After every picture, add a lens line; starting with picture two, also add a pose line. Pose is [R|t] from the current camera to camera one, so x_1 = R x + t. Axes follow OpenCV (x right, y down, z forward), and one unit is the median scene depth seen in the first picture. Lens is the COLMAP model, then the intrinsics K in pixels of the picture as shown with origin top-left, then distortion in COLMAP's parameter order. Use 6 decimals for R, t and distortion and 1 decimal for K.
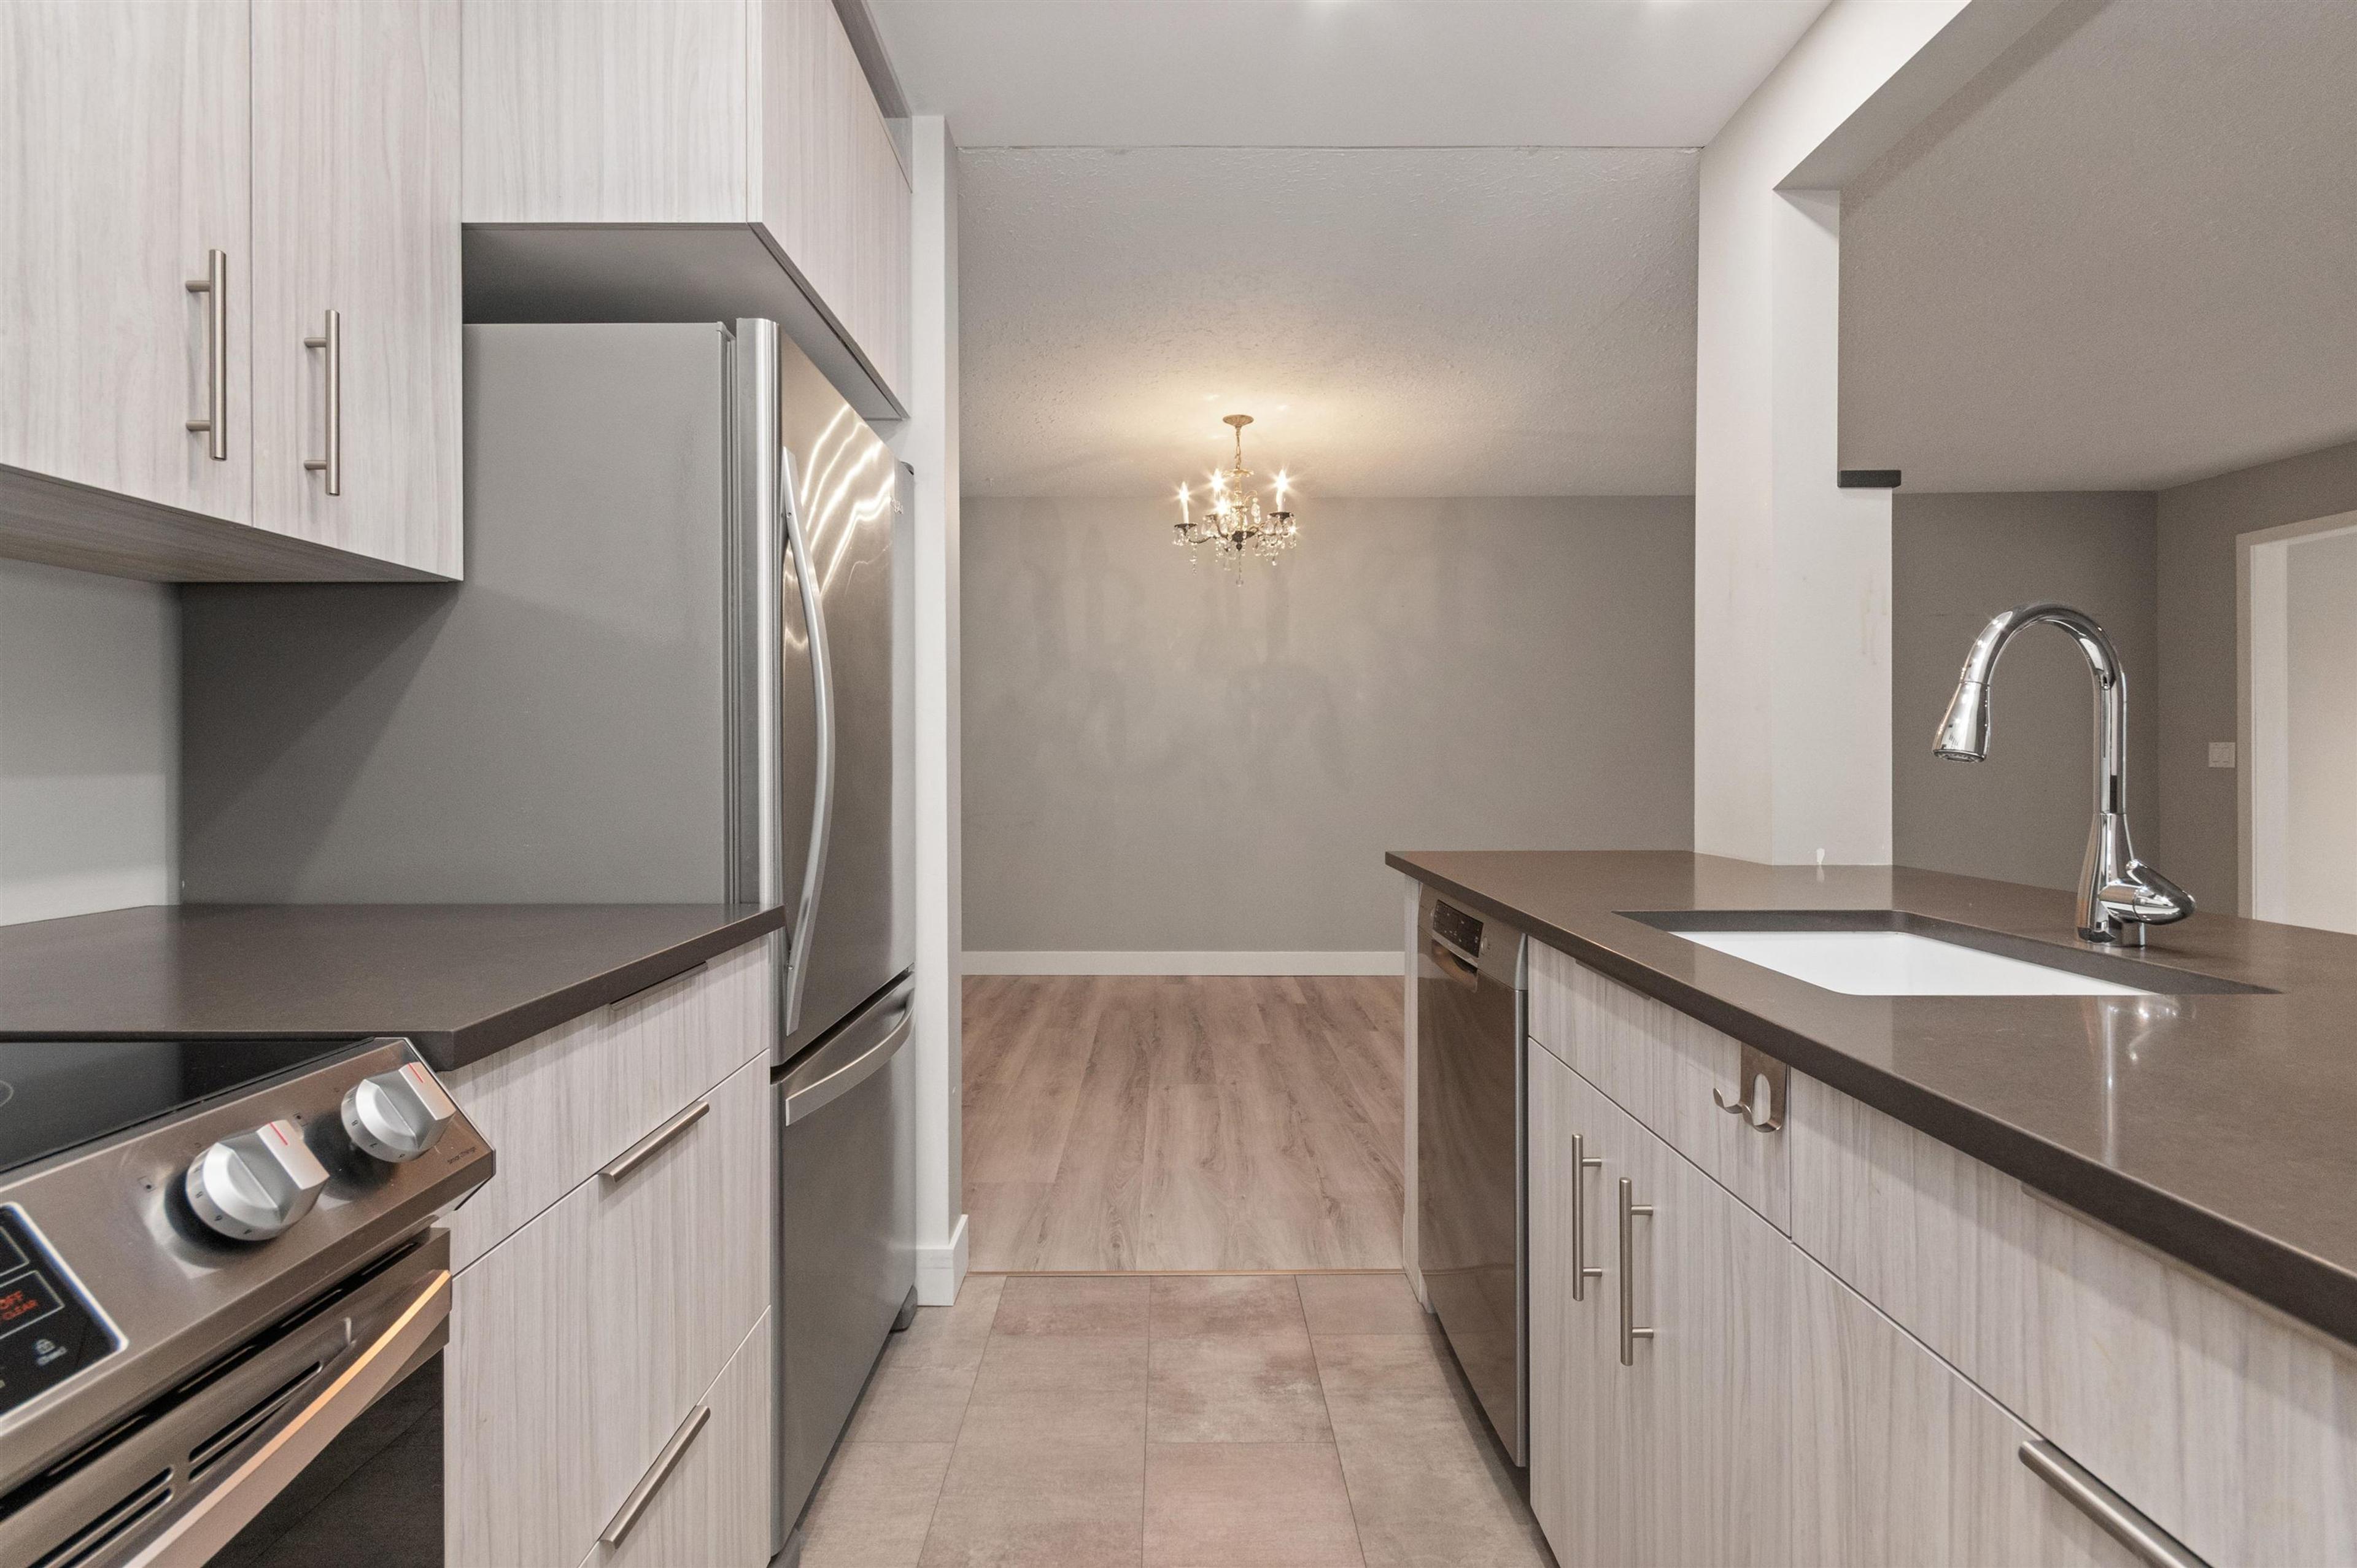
lens RADIAL K [[1040.0, 0, 1166.4], [0, 1040.0, 774.9], [0, 0, 1]] dist [0.011707, -0.006017]
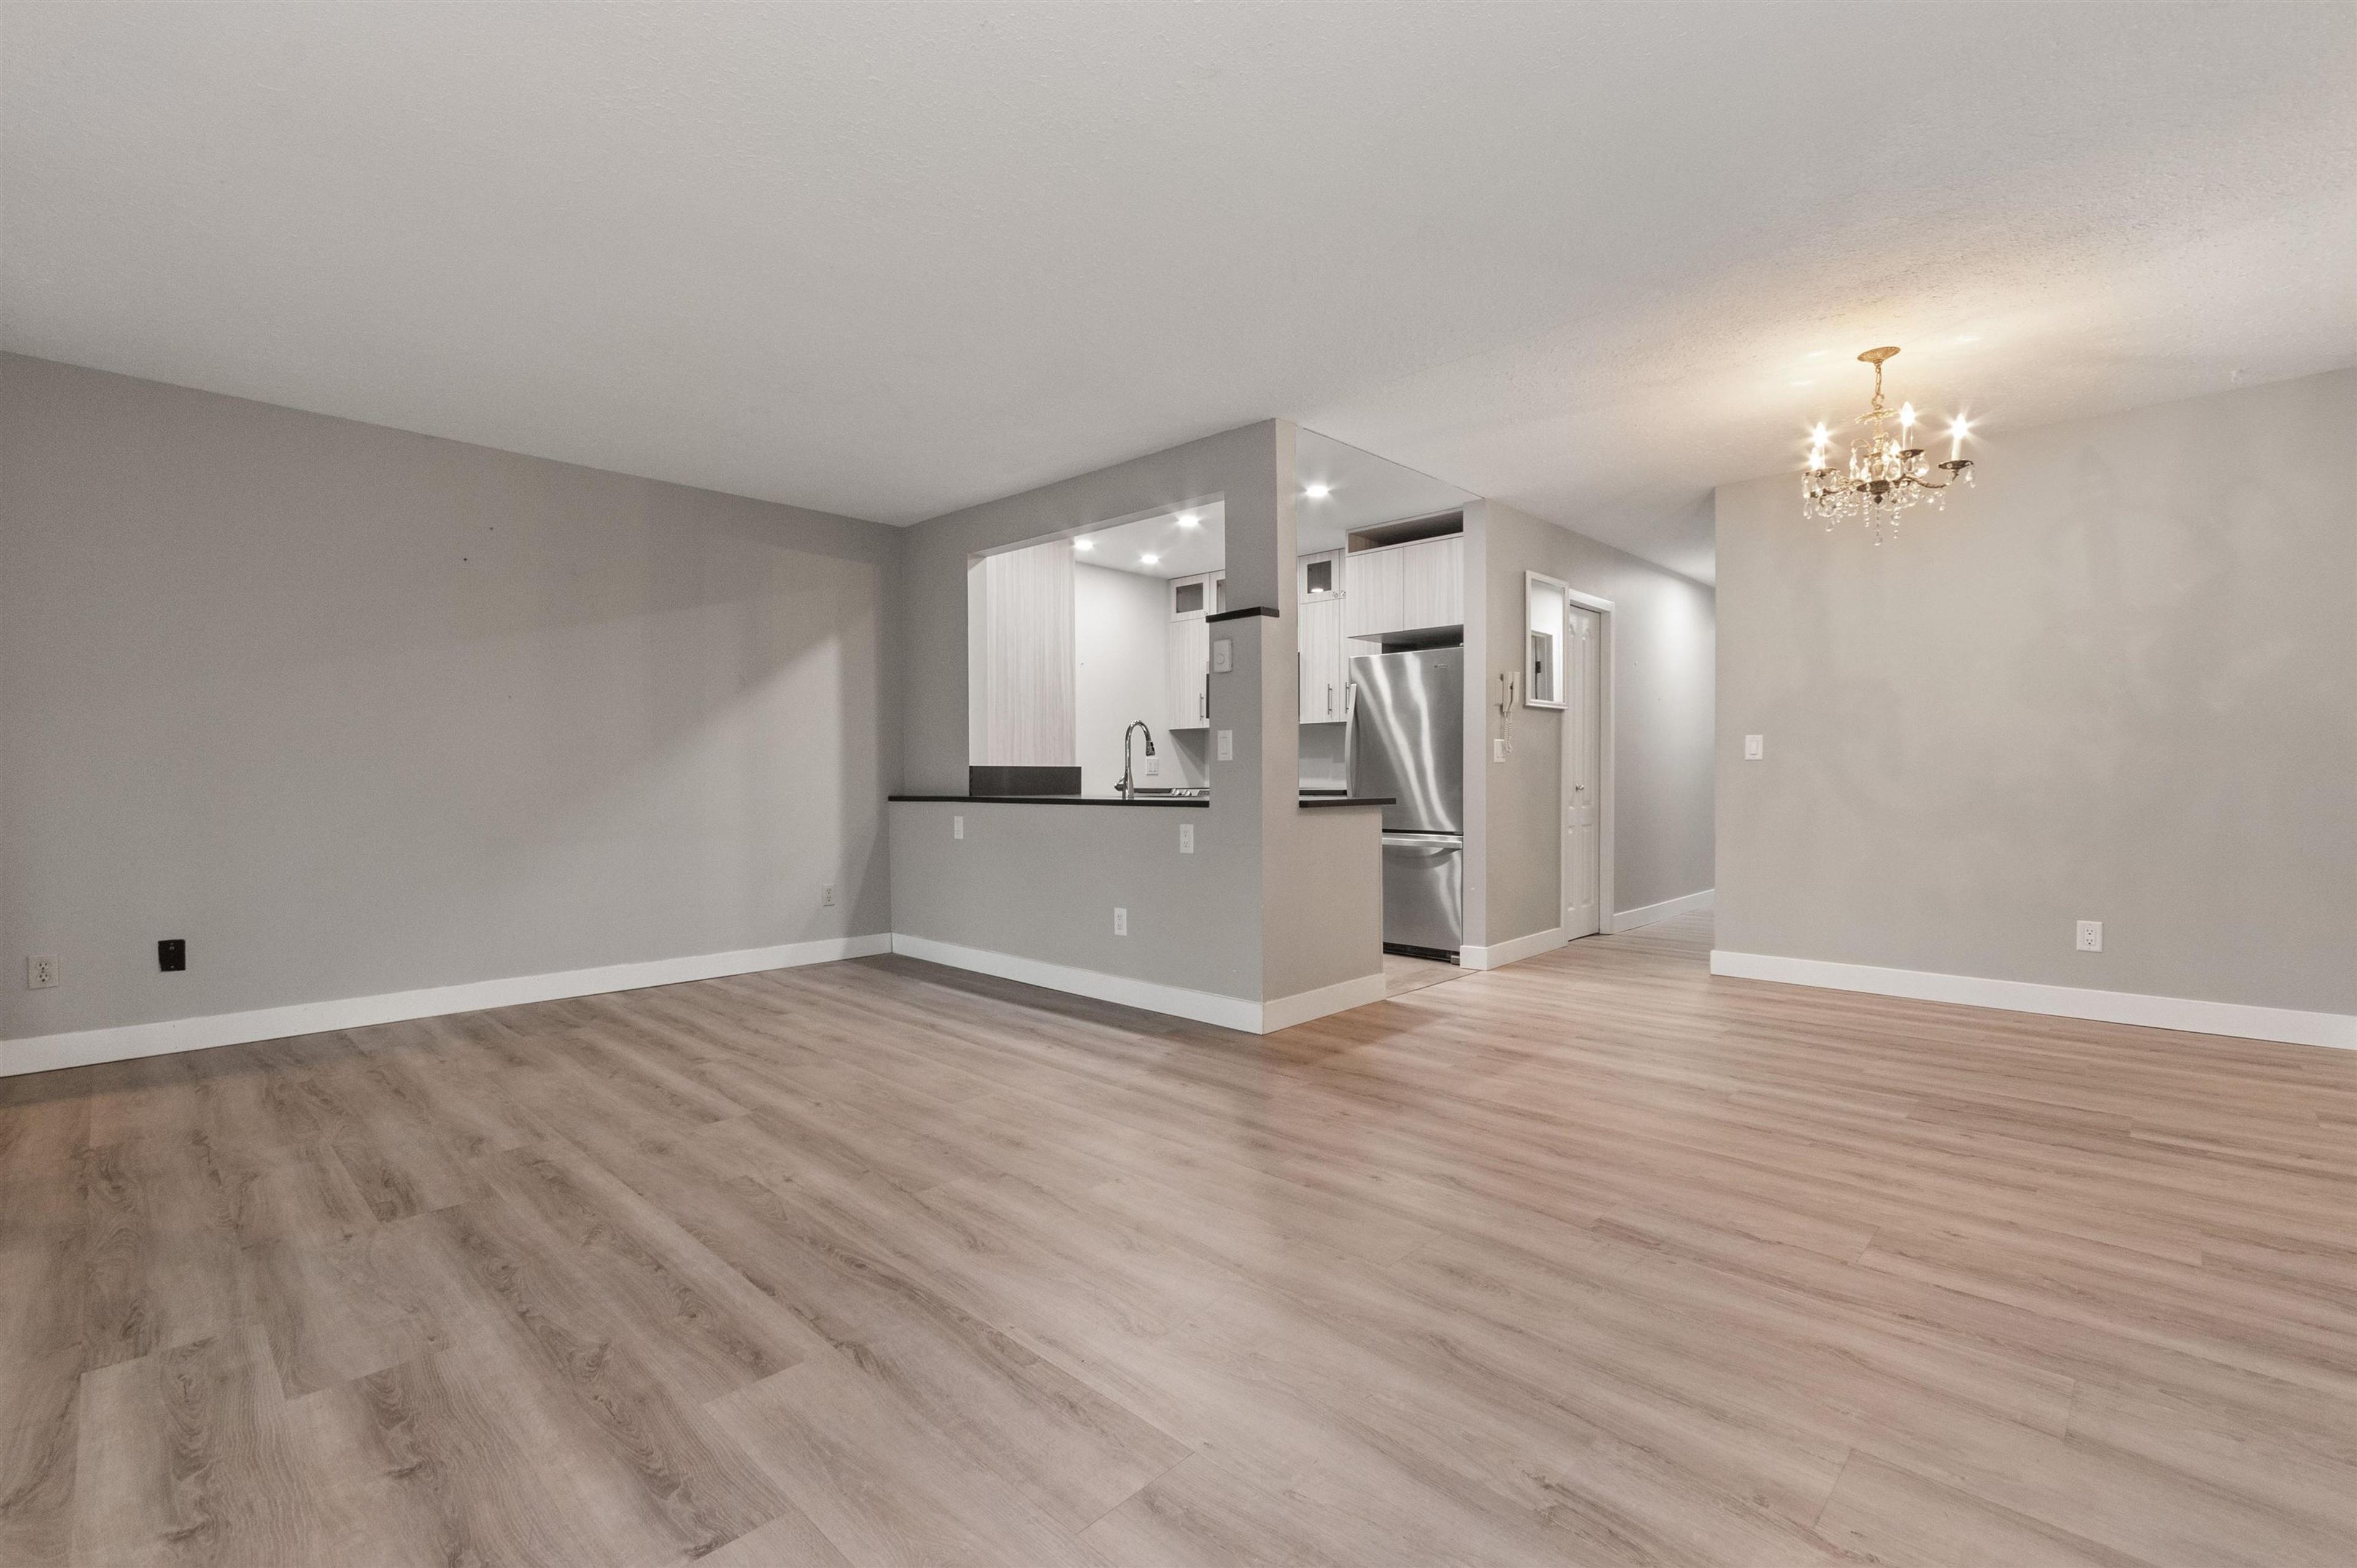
lens RADIAL K [[1040.0, 0, 1166.4], [0, 1040.0, 774.9], [0, 0, 1]] dist [0.011707, -0.006017]
pose [[-0.696898, 0.003284, -0.717163, 3.139374], [-0.005750, 0.999932, 0.010166, 0.019556], [0.717147, 0.011209, -0.696832, 3.324643]]
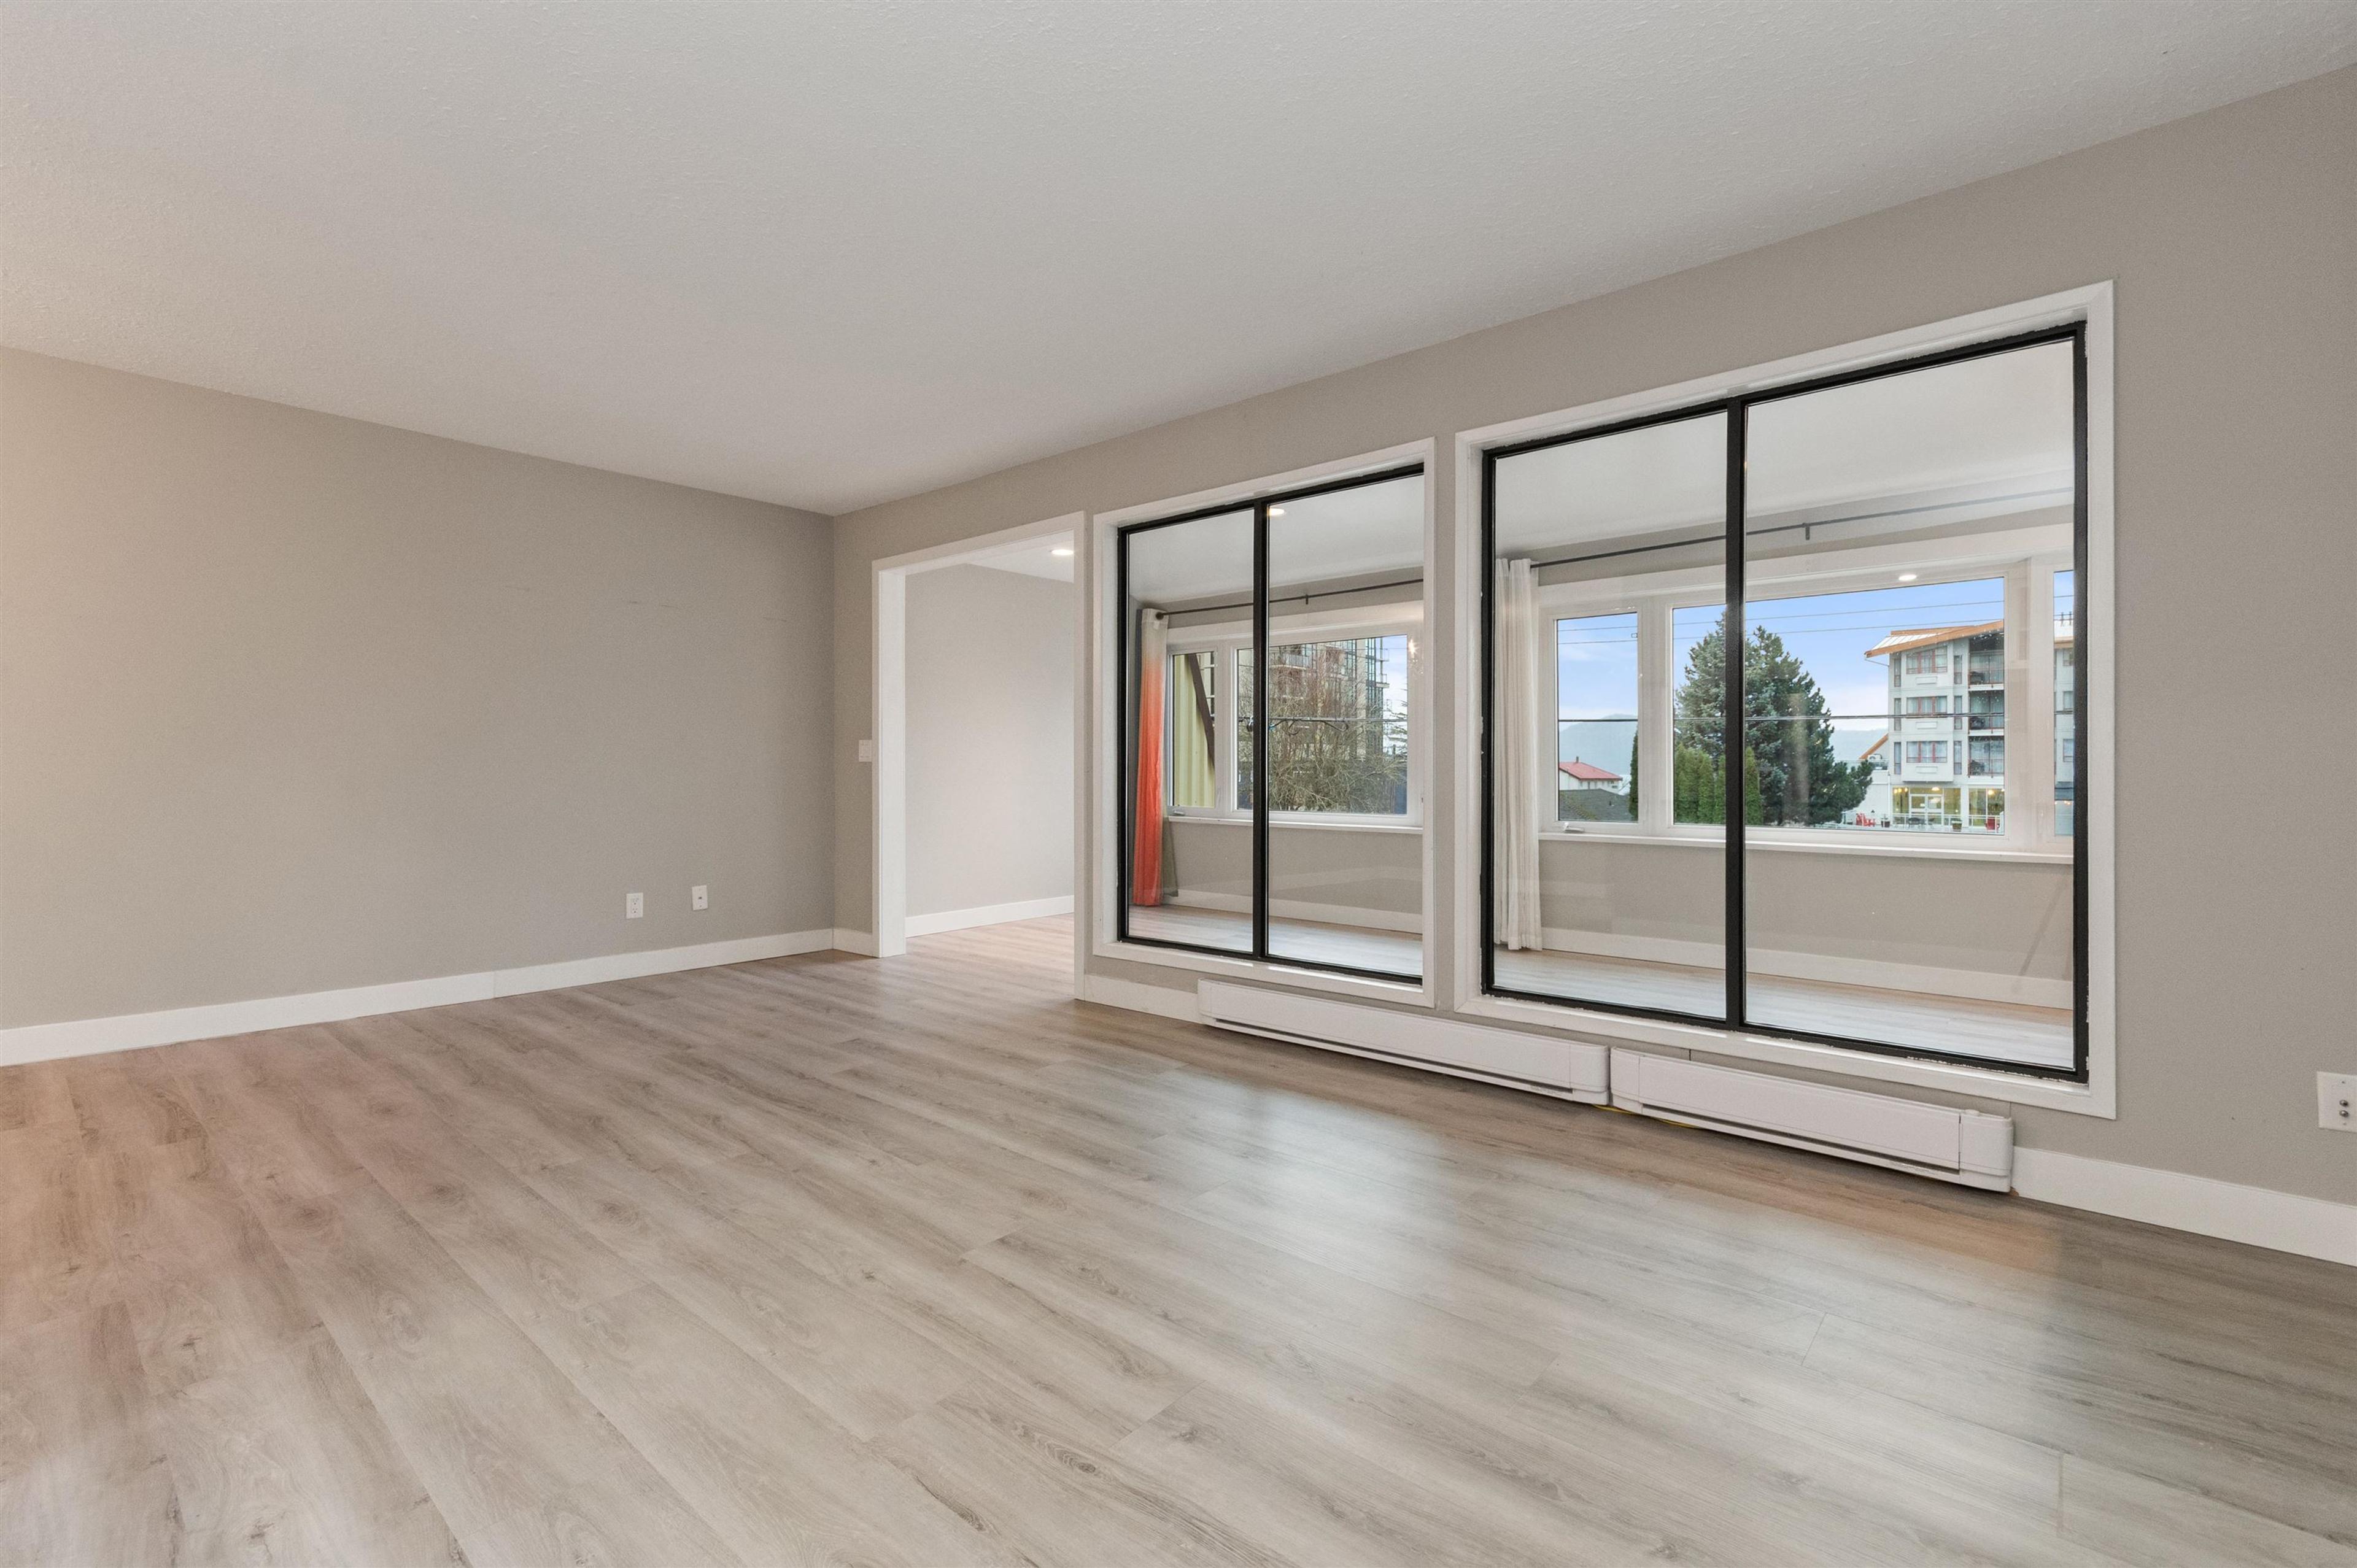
lens RADIAL K [[1038.9, 0, 1173.9], [0, 1038.9, 772.2], [0, 0, 1]] dist [0.004486, -0.000021]
pose [[0.653409, 0.003957, 0.756995, 1.251501], [0.008257, 0.999890, -0.012353, 0.073191], [-0.756960, 0.014322, 0.653304, -0.014160]]
